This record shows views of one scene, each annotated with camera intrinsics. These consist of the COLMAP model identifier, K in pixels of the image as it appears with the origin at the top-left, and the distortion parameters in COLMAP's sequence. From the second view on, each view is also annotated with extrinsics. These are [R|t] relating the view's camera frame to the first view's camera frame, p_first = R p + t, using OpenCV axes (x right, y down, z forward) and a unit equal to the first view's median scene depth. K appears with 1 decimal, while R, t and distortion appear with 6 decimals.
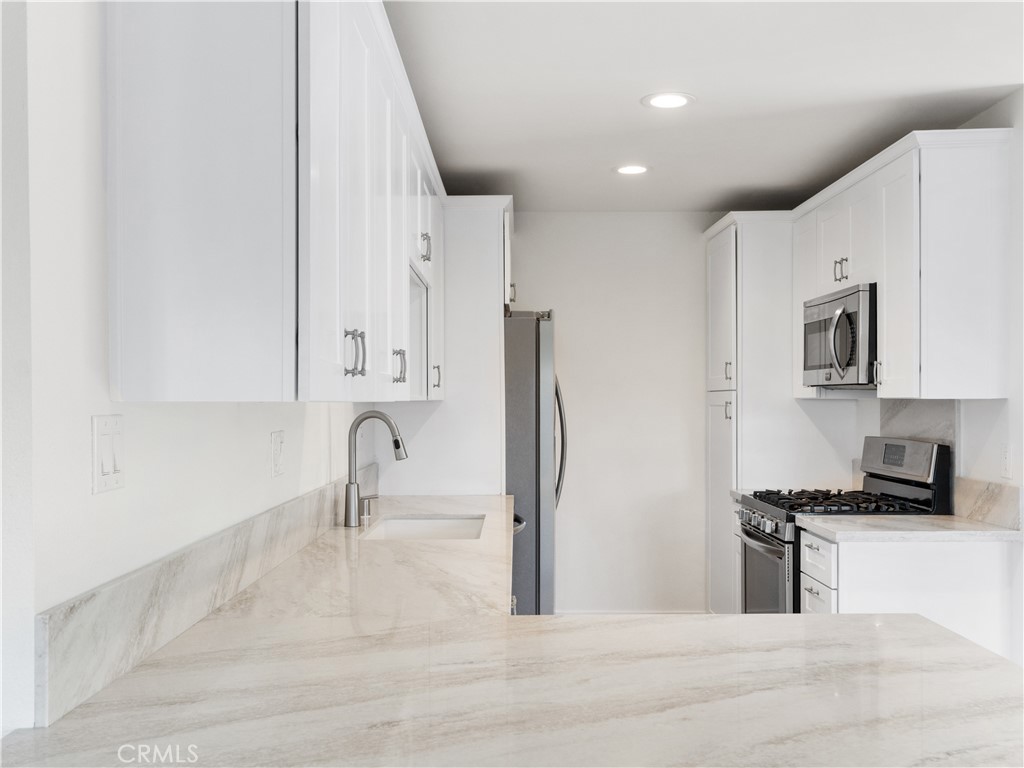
lens RADIAL K [[970.0, 0, 512.0], [0, 970.0, 384.0], [0, 0, 1]] dist [-0.000050, 0.000707]
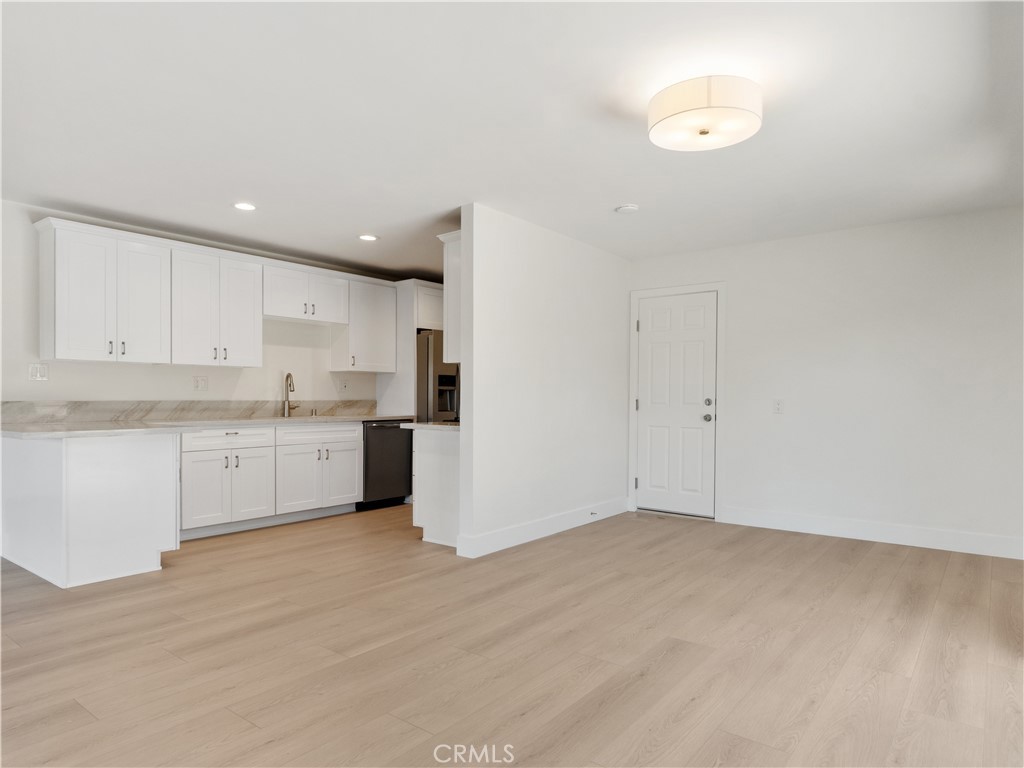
lens RADIAL K [[626.6, 0, 508.2], [0, 626.6, 399.2], [0, 0, 1]] dist [-0.000082, -0.000925]
pose [[0.781792, 0.007752, -0.623491, 1.370580], [0.003400, 0.999855, 0.016696, 0.071689], [0.623530, -0.015173, 0.781652, 0.038837]]
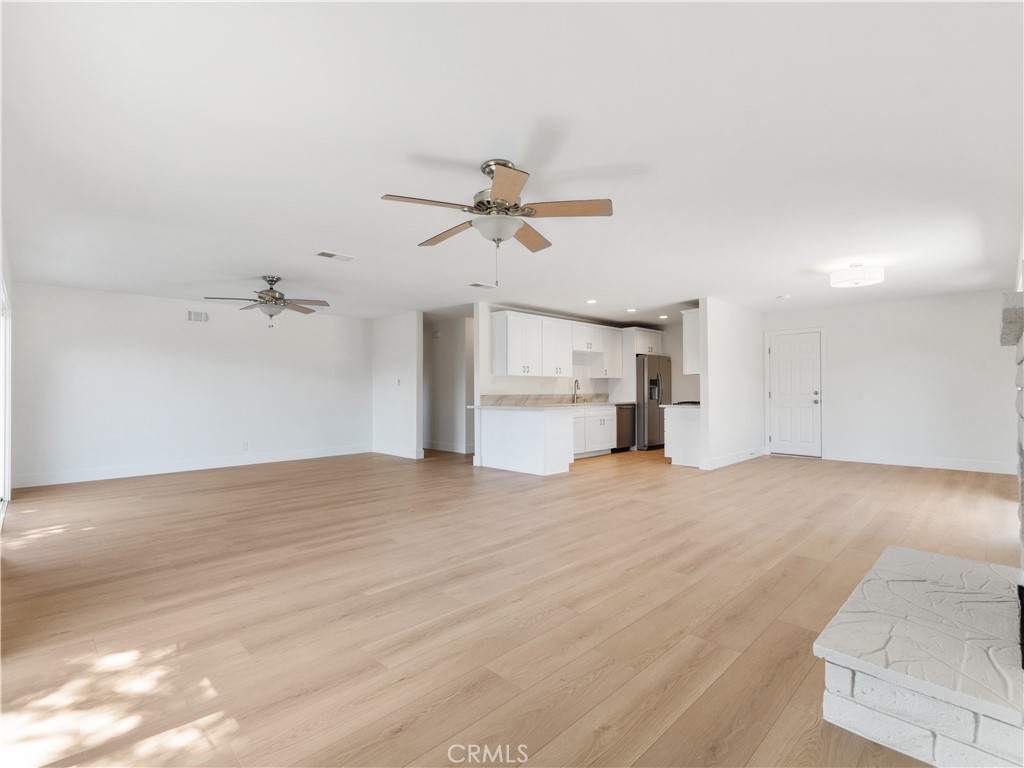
lens RADIAL K [[472.7, 0, 510.6], [0, 472.7, 389.3], [0, 0, 1]] dist [-0.001189, 0.000430]
pose [[0.691965, -0.004939, -0.721914, 1.368580], [0.013658, 0.999887, 0.006251, 0.057062], [0.721801, -0.014185, 0.691955, -0.934804]]
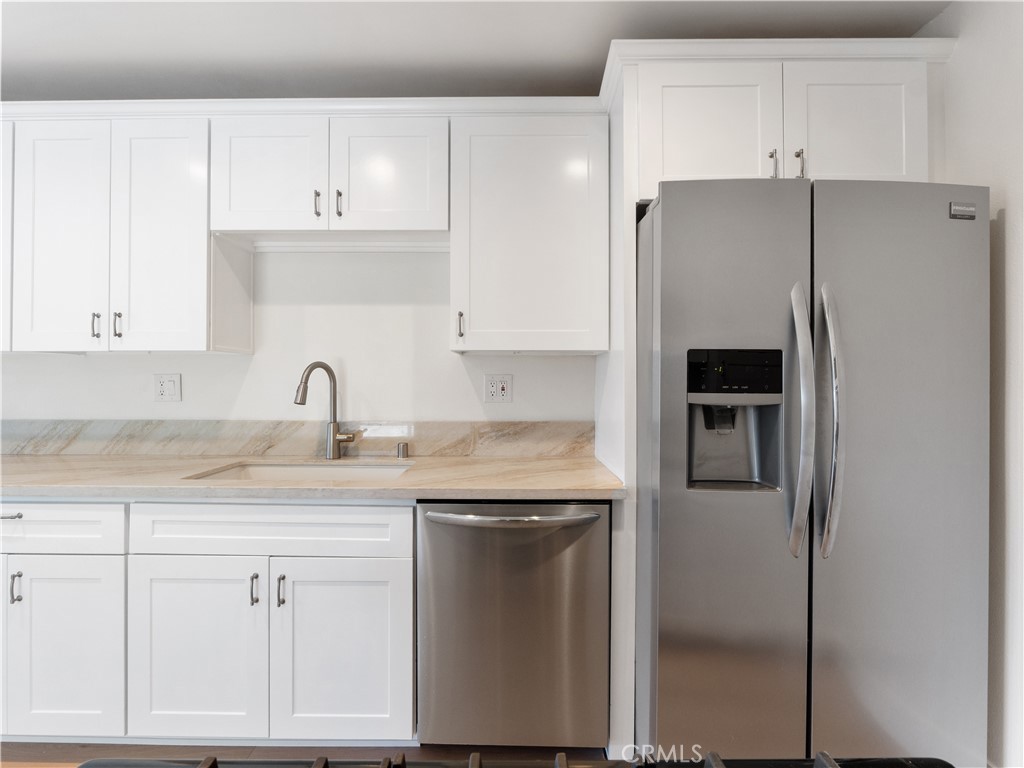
lens RADIAL K [[483.9, 0, 511.4], [0, 483.9, 378.6], [0, 0, 1]] dist [-0.002820, -0.000691]
pose [[-0.010173, -0.003278, -0.999943, 0.435719], [0.011935, 0.999923, -0.003400, 0.052106], [0.999877, -0.011969, -0.010133, 1.221300]]
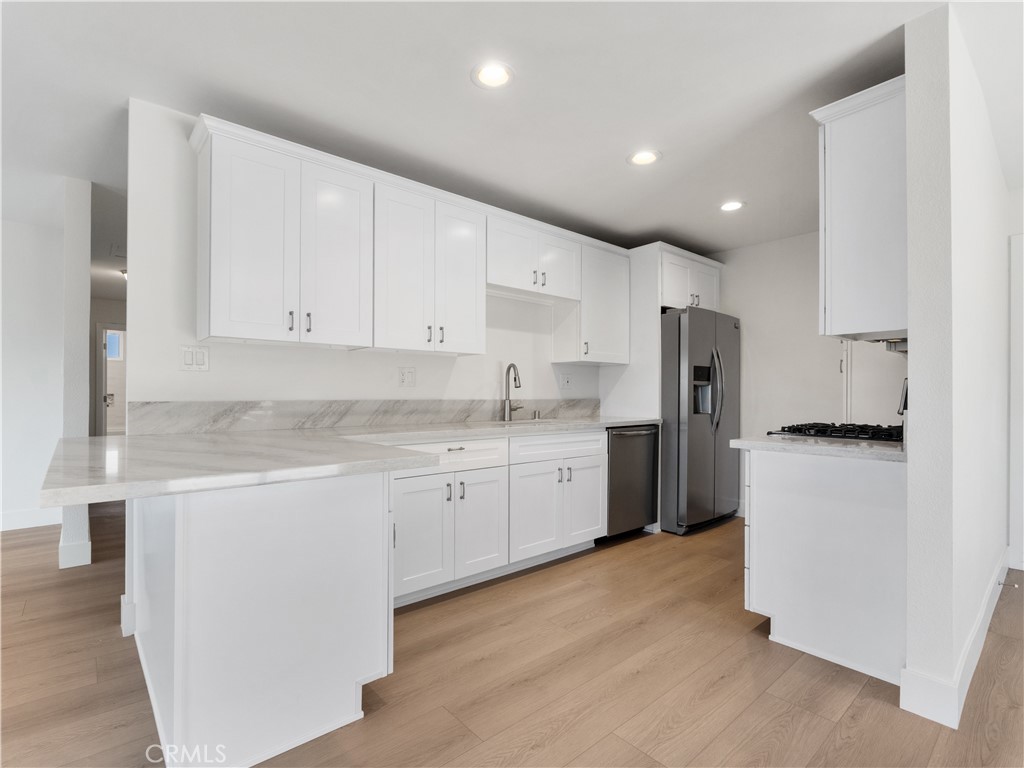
lens RADIAL K [[493.5, 0, 514.6], [0, 493.5, 388.3], [0, 0, 1]] dist [-0.001361, -0.000435]
pose [[0.653494, -0.003838, -0.756922, 0.632238], [0.005632, 0.999984, -0.000207, 0.078340], [0.756911, -0.004128, 0.653505, 0.329770]]
